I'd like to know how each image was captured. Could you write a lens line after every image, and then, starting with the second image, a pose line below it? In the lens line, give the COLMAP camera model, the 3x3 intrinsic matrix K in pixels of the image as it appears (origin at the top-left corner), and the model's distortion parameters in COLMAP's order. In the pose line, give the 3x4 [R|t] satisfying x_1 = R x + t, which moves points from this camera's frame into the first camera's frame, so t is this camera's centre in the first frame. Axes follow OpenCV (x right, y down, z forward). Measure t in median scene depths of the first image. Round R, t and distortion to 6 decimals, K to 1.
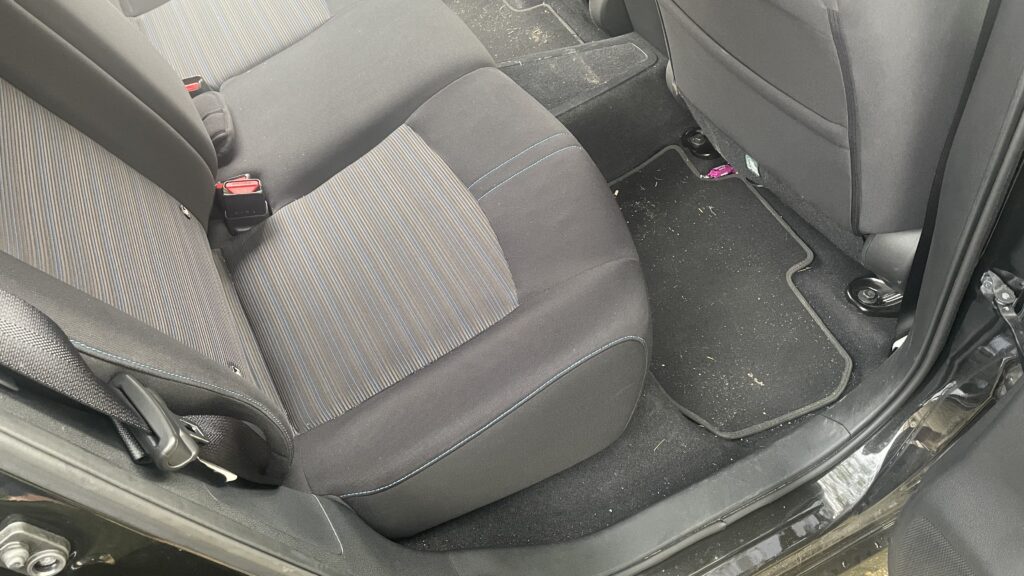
lens RADIAL K [[812.8, 0, 504.9], [0, 812.8, 290.9], [0, 0, 1]] dist [0.062893, -0.045629]
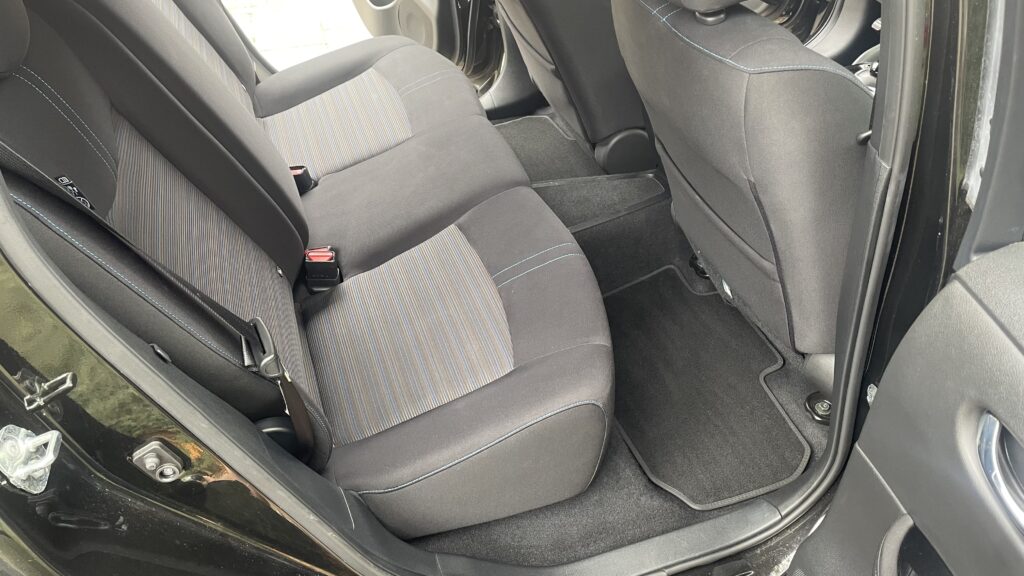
lens RADIAL K [[812.8, 0, 516.7], [0, 812.8, 287.8], [0, 0, 1]] dist [0.062893, -0.045629]
pose [[0.990536, 0.113821, -0.076704, 0.088439], [-0.122562, 0.985056, -0.121010, 0.038214], [0.061785, 0.129266, 0.989683, -0.258426]]
